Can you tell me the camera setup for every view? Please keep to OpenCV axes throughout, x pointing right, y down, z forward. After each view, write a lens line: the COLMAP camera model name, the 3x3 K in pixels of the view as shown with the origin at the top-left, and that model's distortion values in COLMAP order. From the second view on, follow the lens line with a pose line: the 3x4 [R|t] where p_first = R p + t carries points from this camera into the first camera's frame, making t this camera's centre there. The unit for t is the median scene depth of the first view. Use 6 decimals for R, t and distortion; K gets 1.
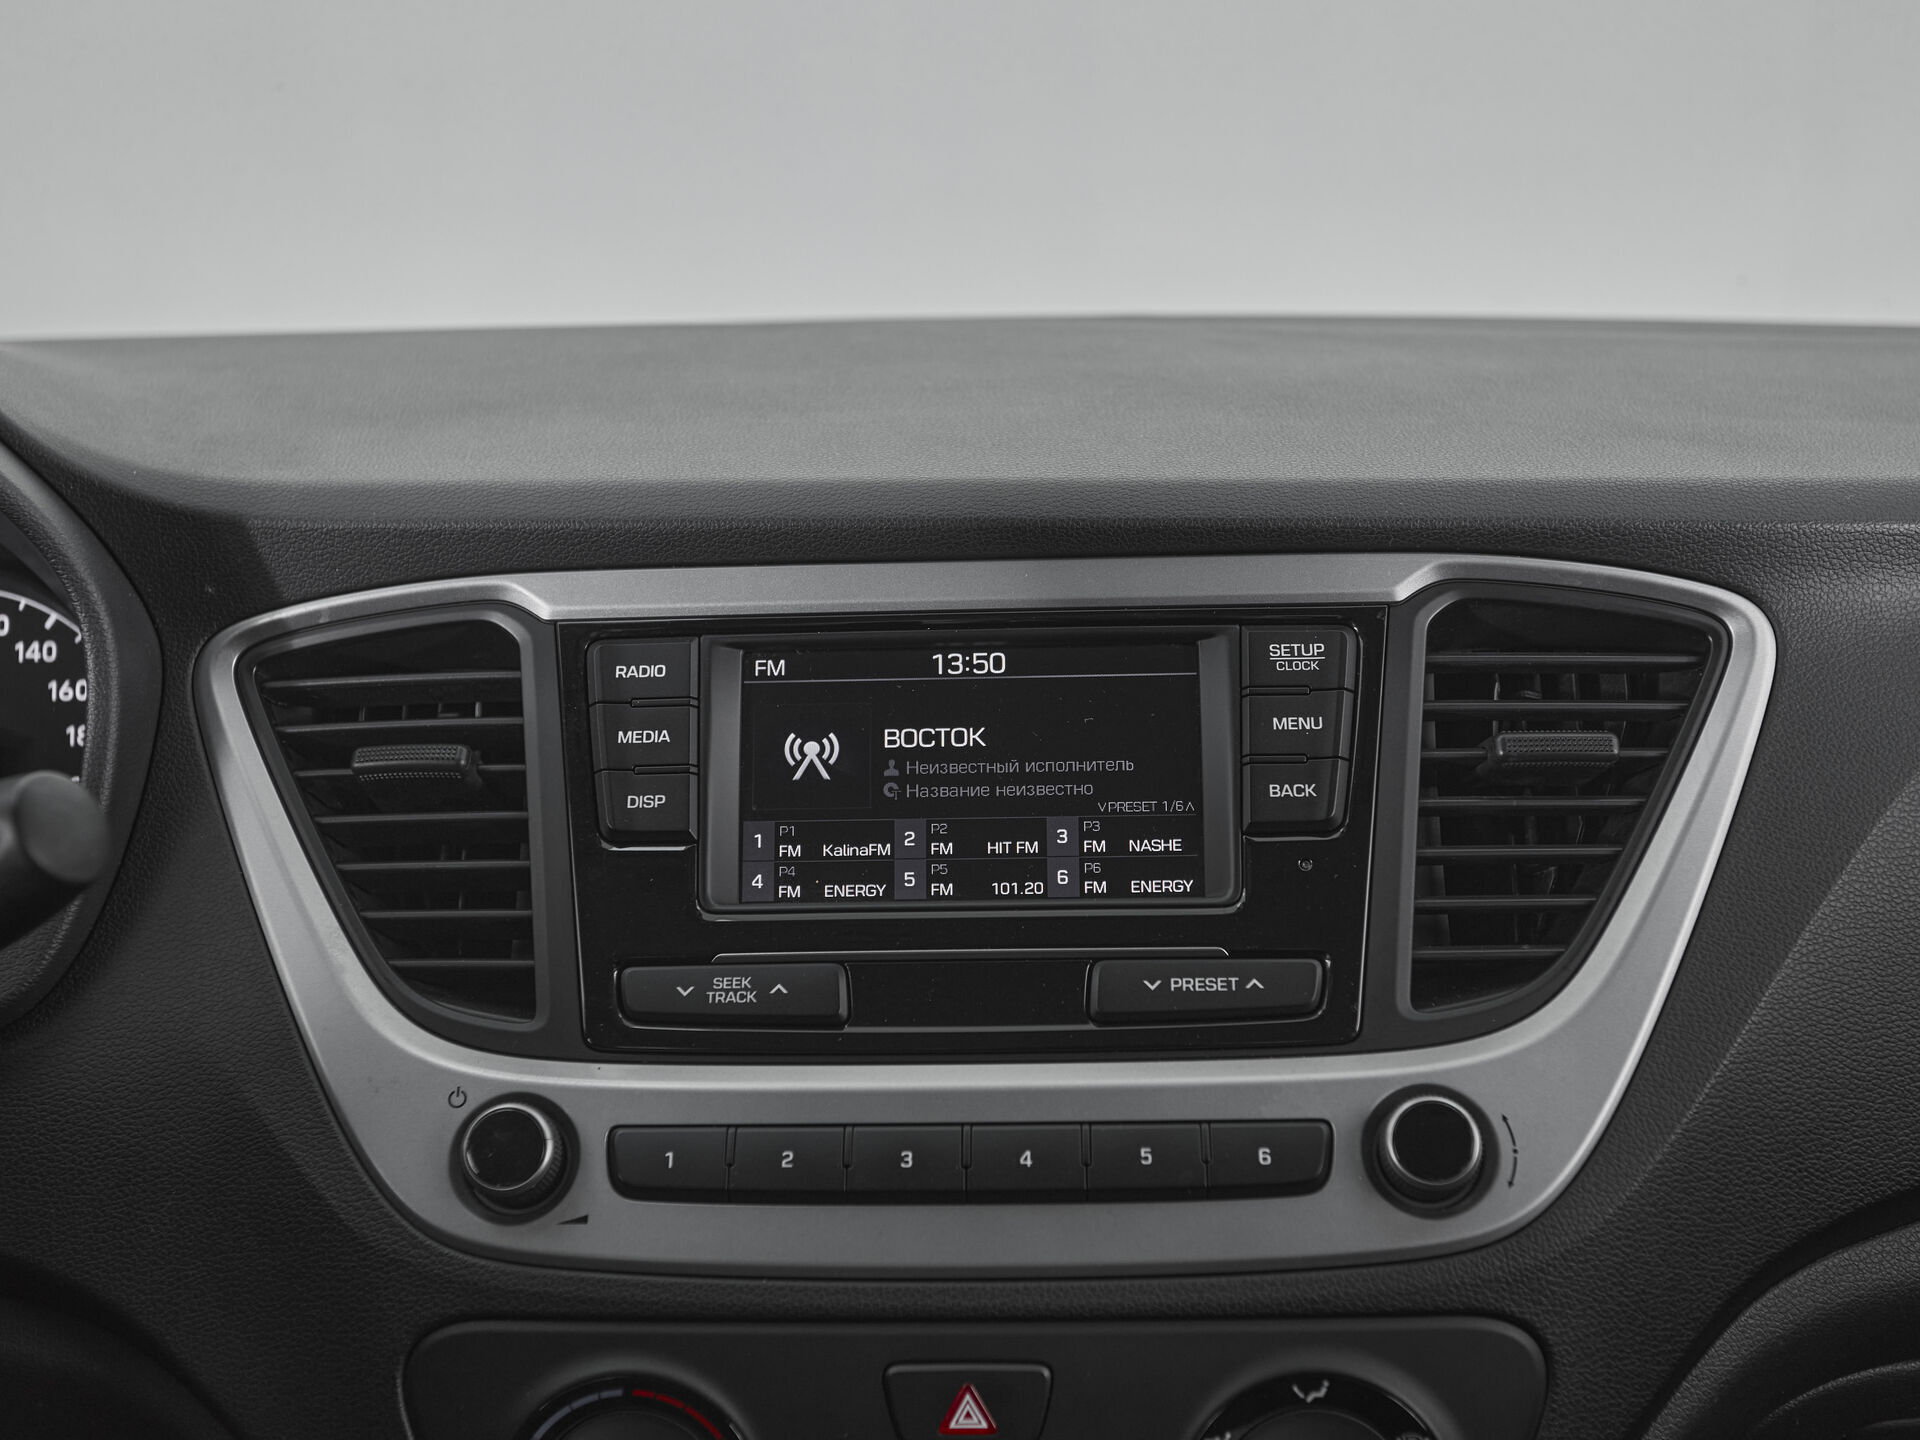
lens RADIAL K [[2363.1, 0, 960.0], [0, 2363.1, 720.0], [0, 0, 1]] dist [0.007131, 0.058976]
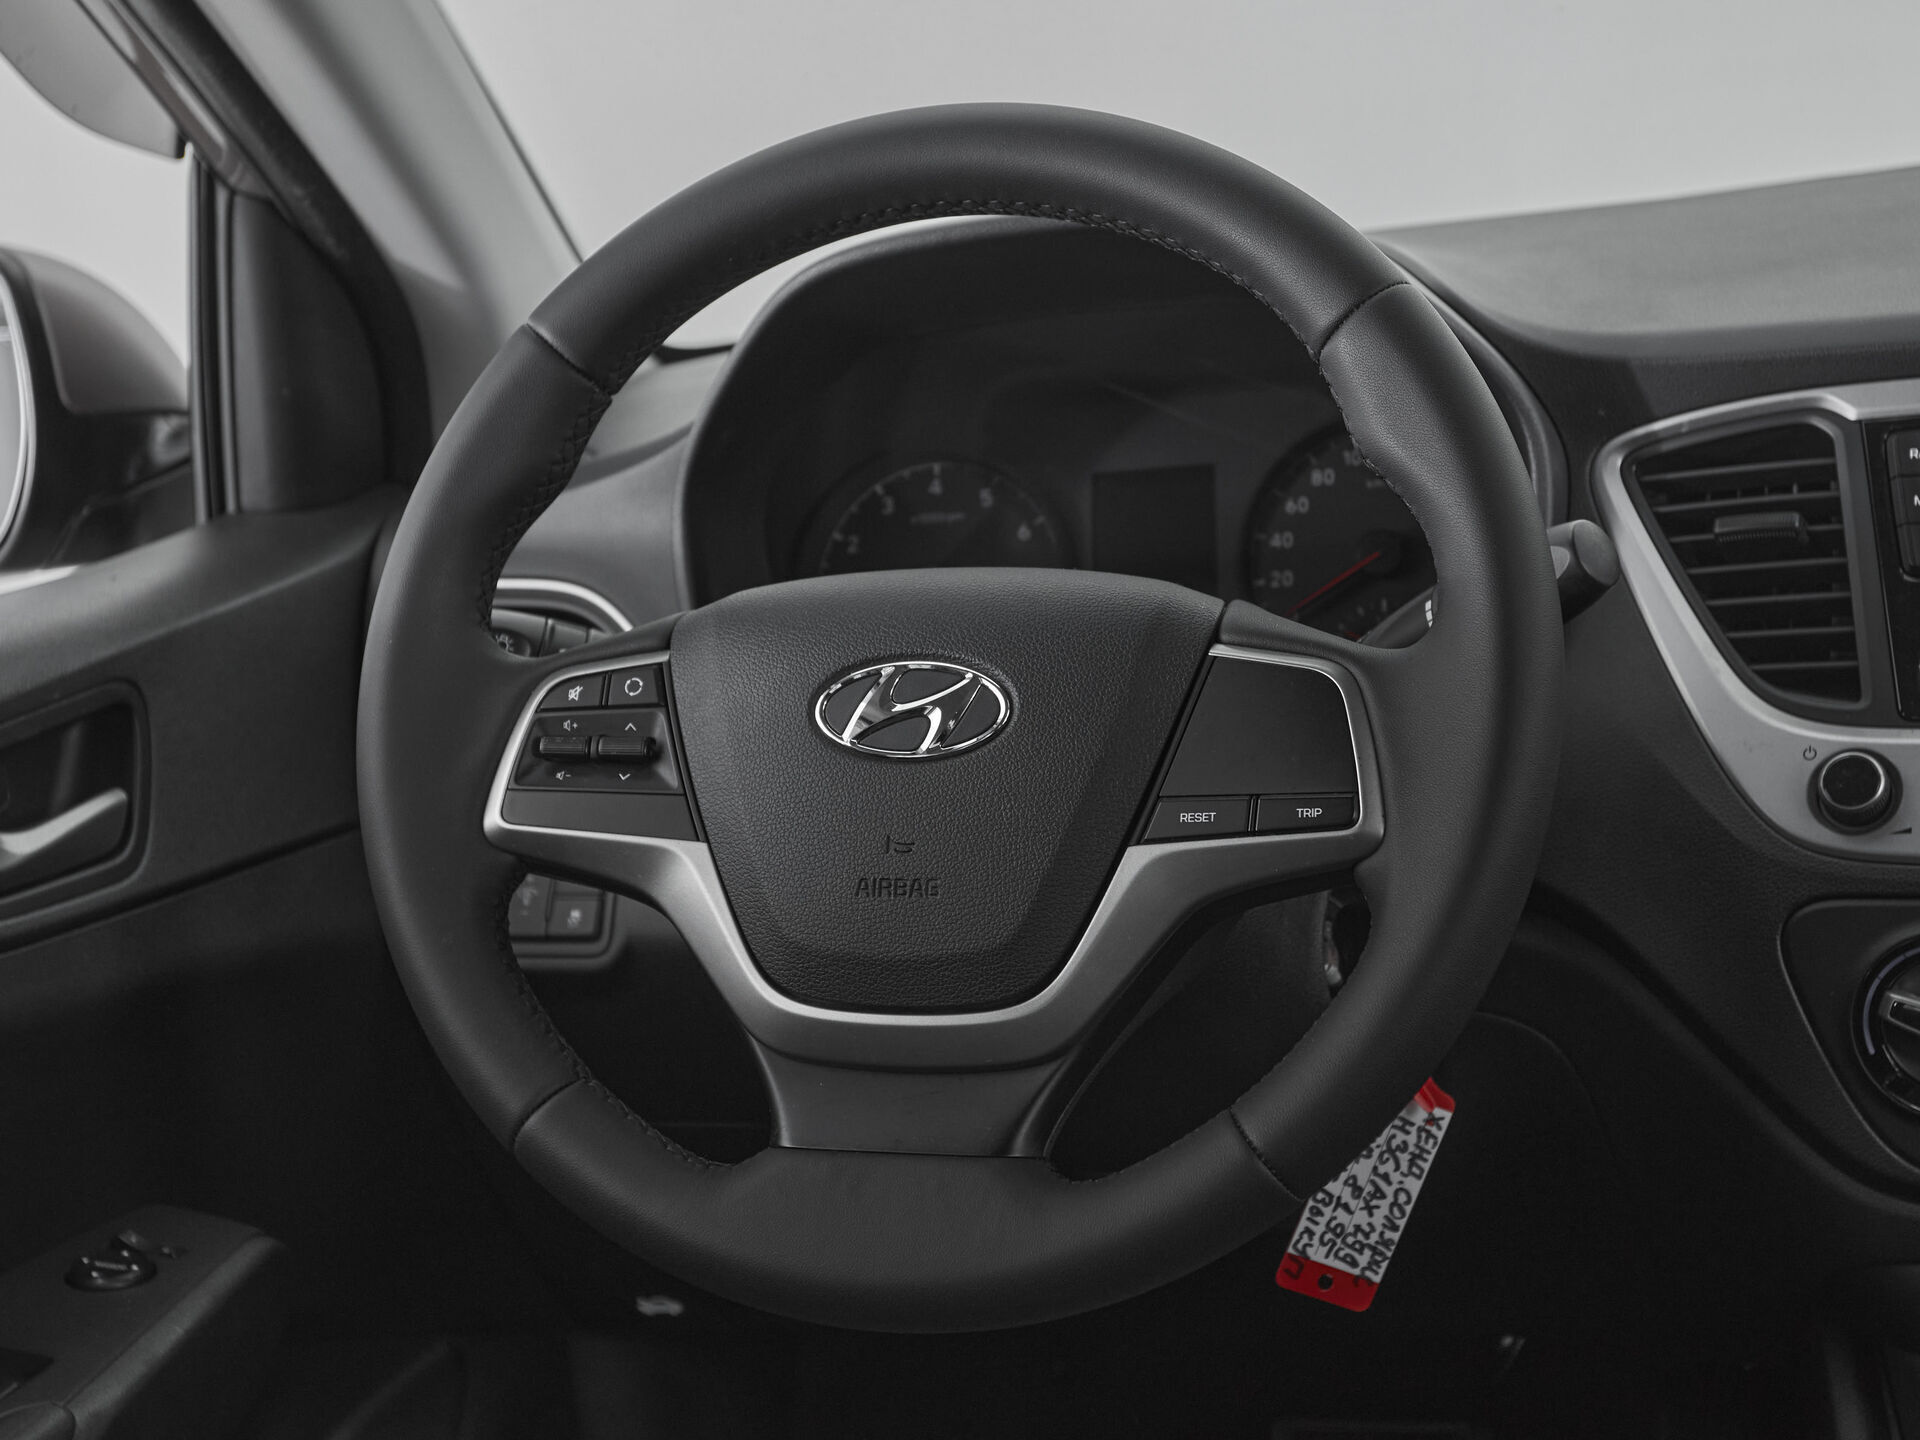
lens RADIAL K [[3034.1, 0, 935.2], [0, 3034.1, 743.9], [0, 0, 1]] dist [0.004790, 0.101421]
pose [[0.931550, -0.018540, -0.363141, -0.035539], [0.032344, 0.998965, 0.031970, 0.074489], [0.362172, -0.041527, 0.931186, -0.872593]]
